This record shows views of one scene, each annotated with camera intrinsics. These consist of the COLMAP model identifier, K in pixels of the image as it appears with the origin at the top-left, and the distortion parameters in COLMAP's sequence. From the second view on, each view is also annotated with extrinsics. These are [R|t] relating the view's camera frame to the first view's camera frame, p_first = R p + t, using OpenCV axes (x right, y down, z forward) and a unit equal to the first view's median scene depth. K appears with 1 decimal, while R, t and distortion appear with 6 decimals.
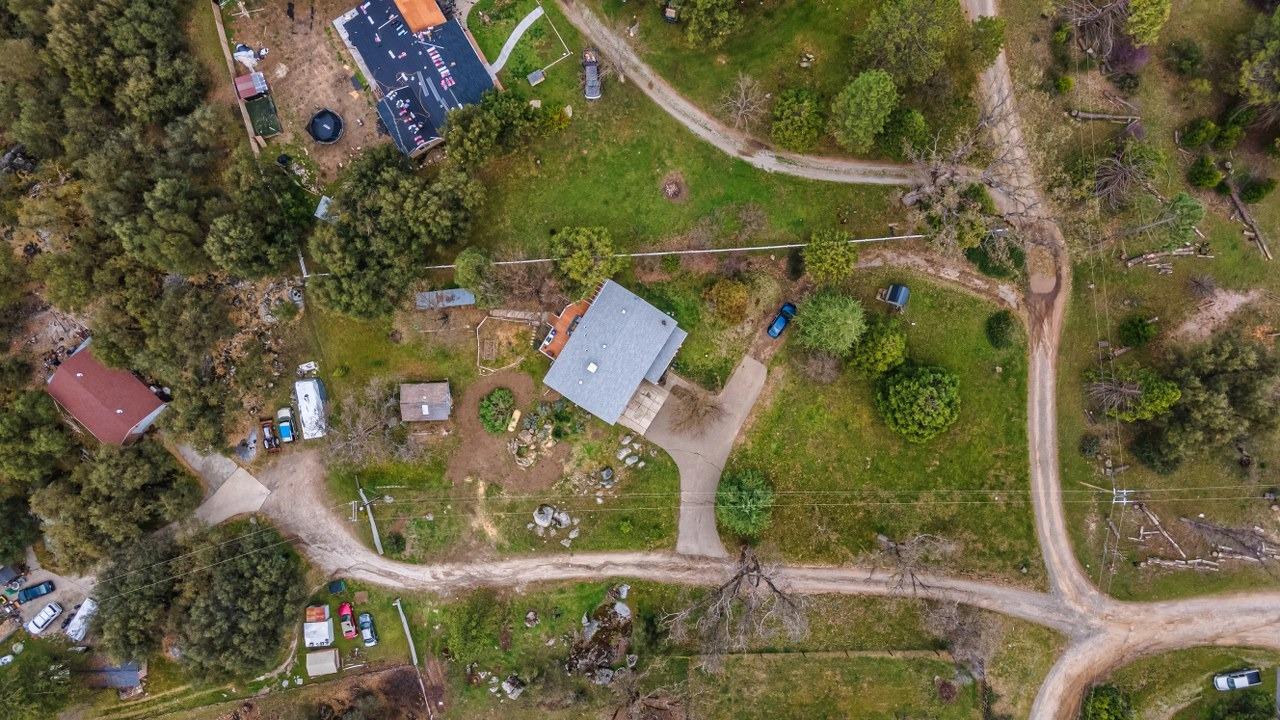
lens RADIAL K [[933.2, 0, 640.6], [0, 933.2, 364.9], [0, 0, 1]] dist [0.023680, 0.040572]
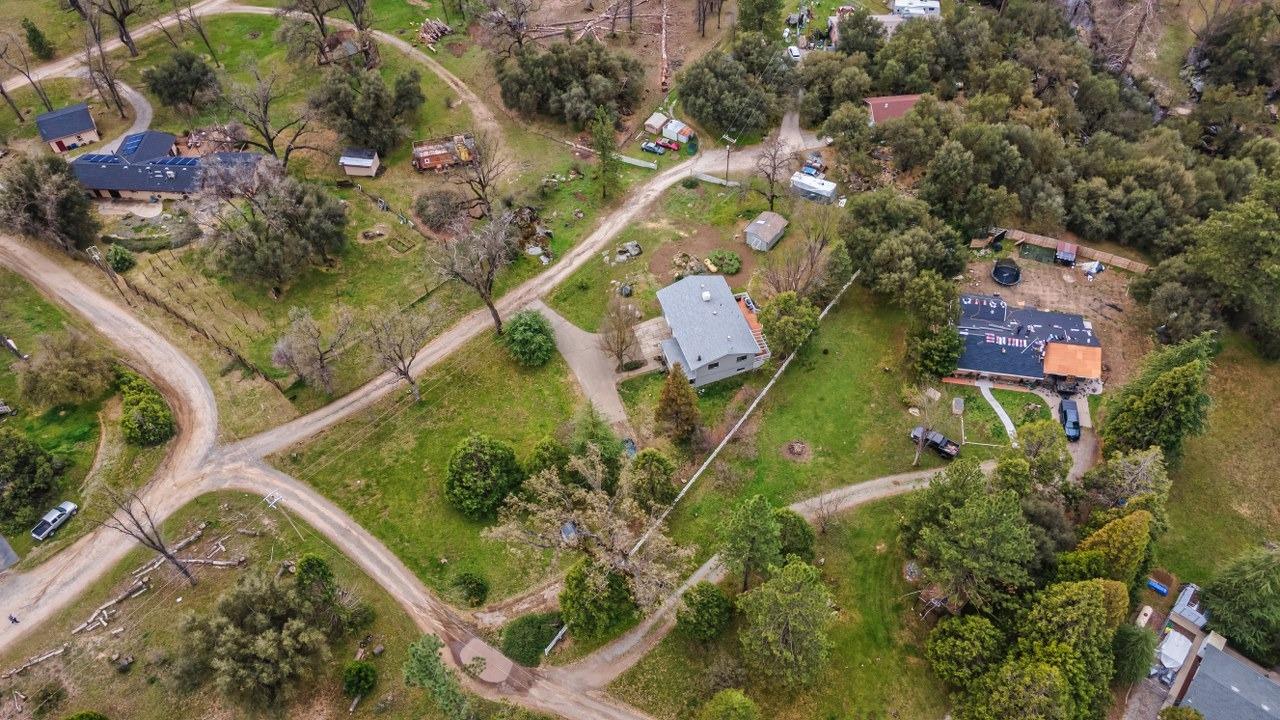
lens RADIAL K [[933.2, 0, 640.6], [0, 933.2, 364.9], [0, 0, 1]] dist [0.023680, 0.040572]
pose [[-0.641803, 0.606289, -0.469577, 0.567839], [-0.766682, -0.493763, 0.410361, -0.429994], [0.016938, 0.623387, 0.781730, 0.137593]]
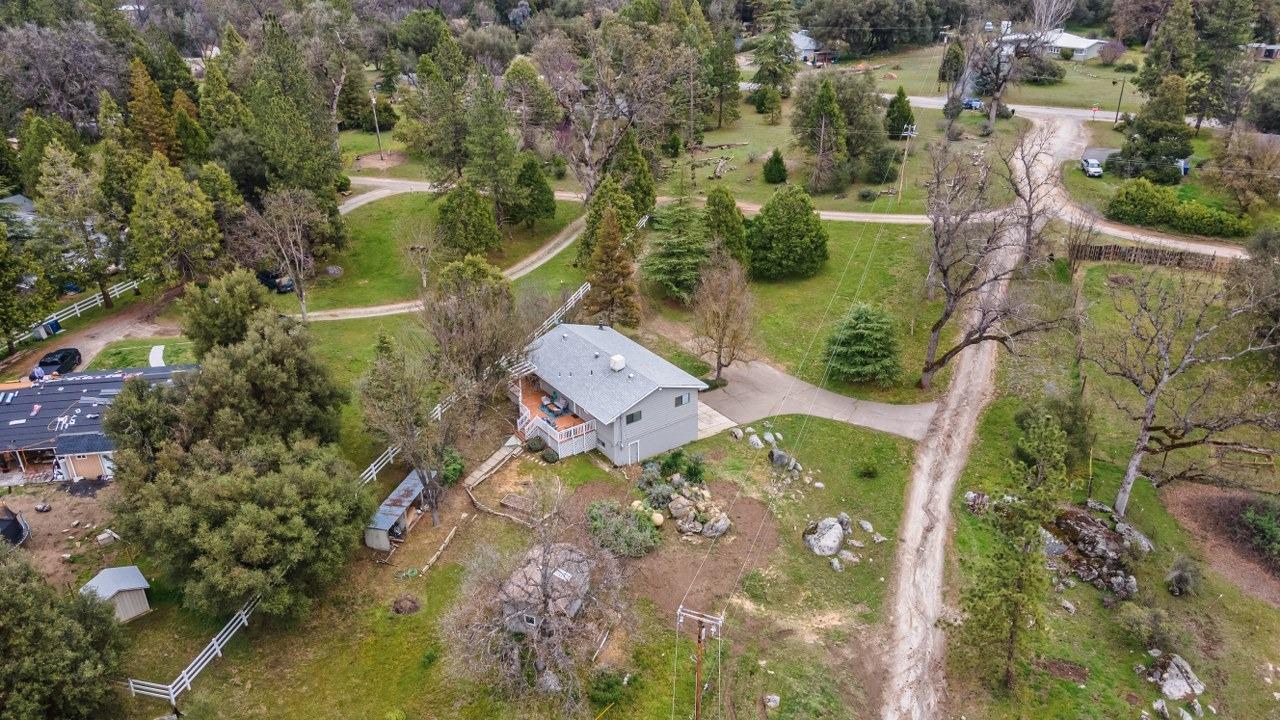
lens RADIAL K [[933.2, 0, 640.6], [0, 933.2, 364.9], [0, 0, 1]] dist [0.023680, 0.040572]
pose [[0.382242, -0.419824, 0.823189, -0.578047], [0.924048, 0.168658, -0.343060, 0.239774], [0.005188, 0.891797, 0.452405, 0.658806]]
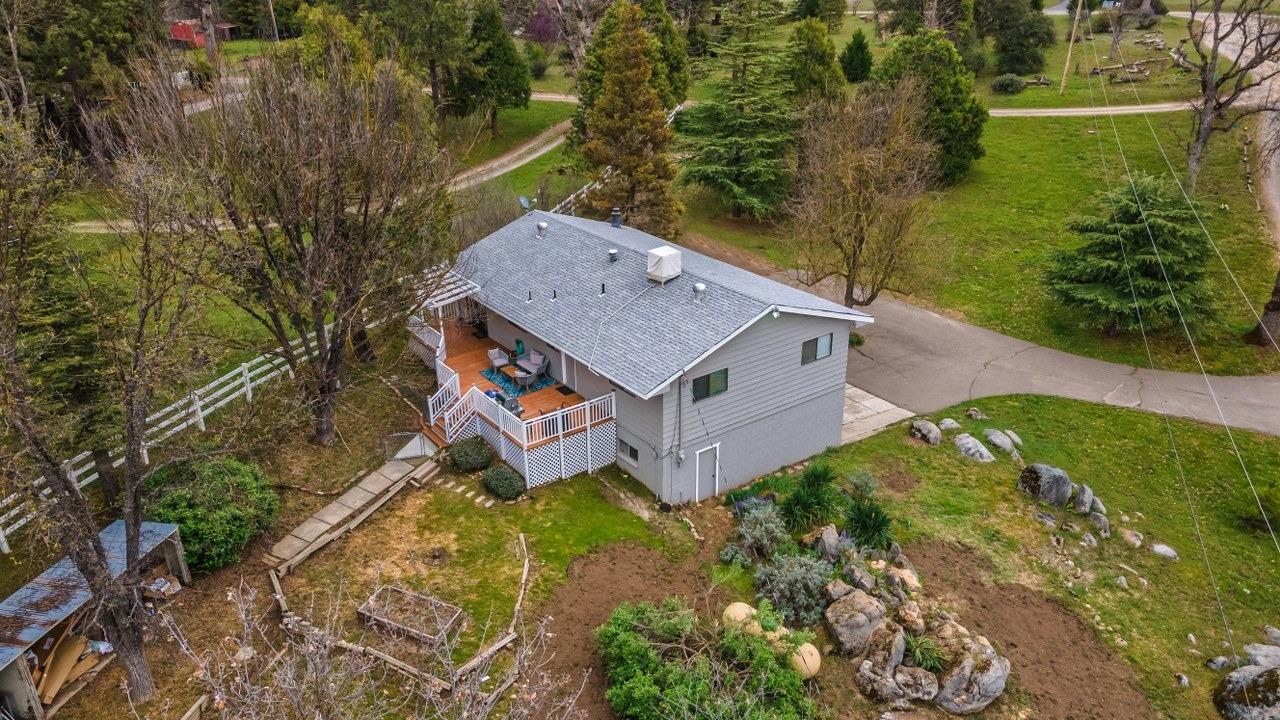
lens RADIAL K [[933.2, 0, 640.6], [0, 933.2, 364.9], [0, 0, 1]] dist [0.023680, 0.040572]
pose [[0.365360, -0.389670, 0.845381, -0.298532], [0.930865, 0.151705, -0.332379, 0.092501], [0.001270, 0.908374, 0.418158, 0.862302]]
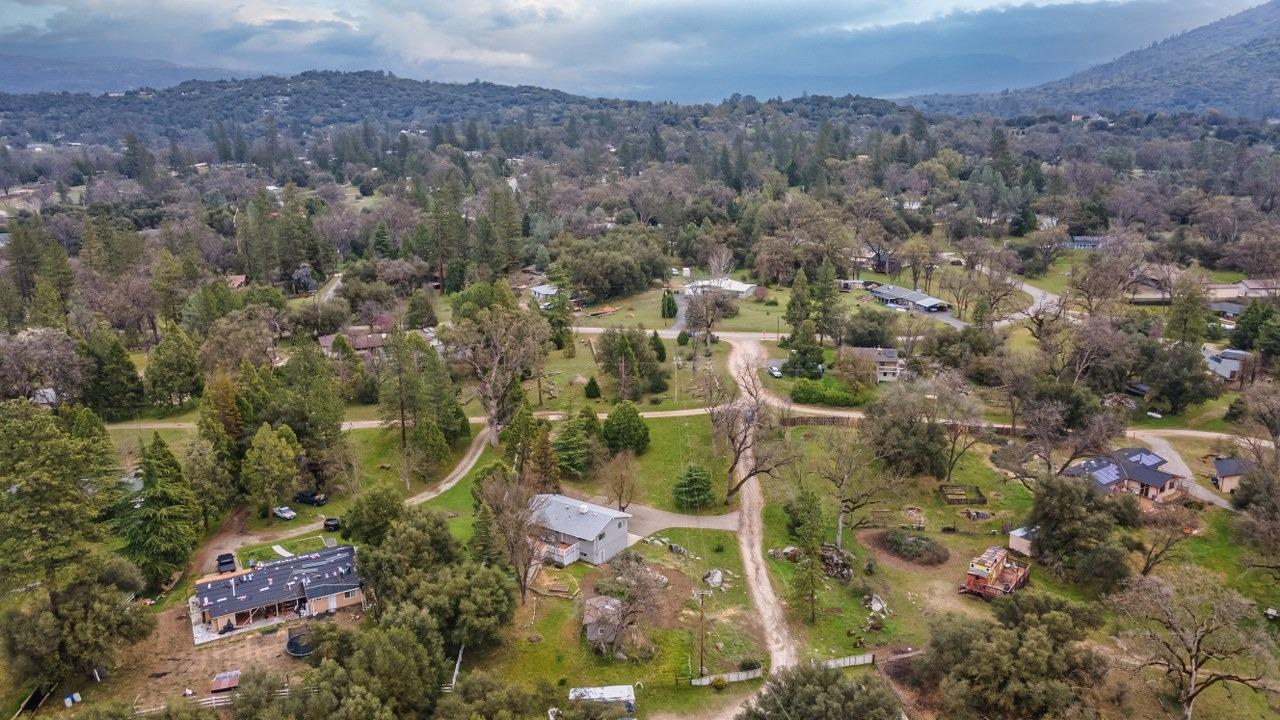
lens RADIAL K [[933.2, 0, 640.6], [0, 933.2, 364.9], [0, 0, 1]] dist [0.023680, 0.040572]
pose [[0.035365, -0.259441, 0.965111, -1.136411], [0.999374, 0.010456, -0.033810, 0.111920], [-0.001320, 0.965702, 0.259648, 0.469216]]
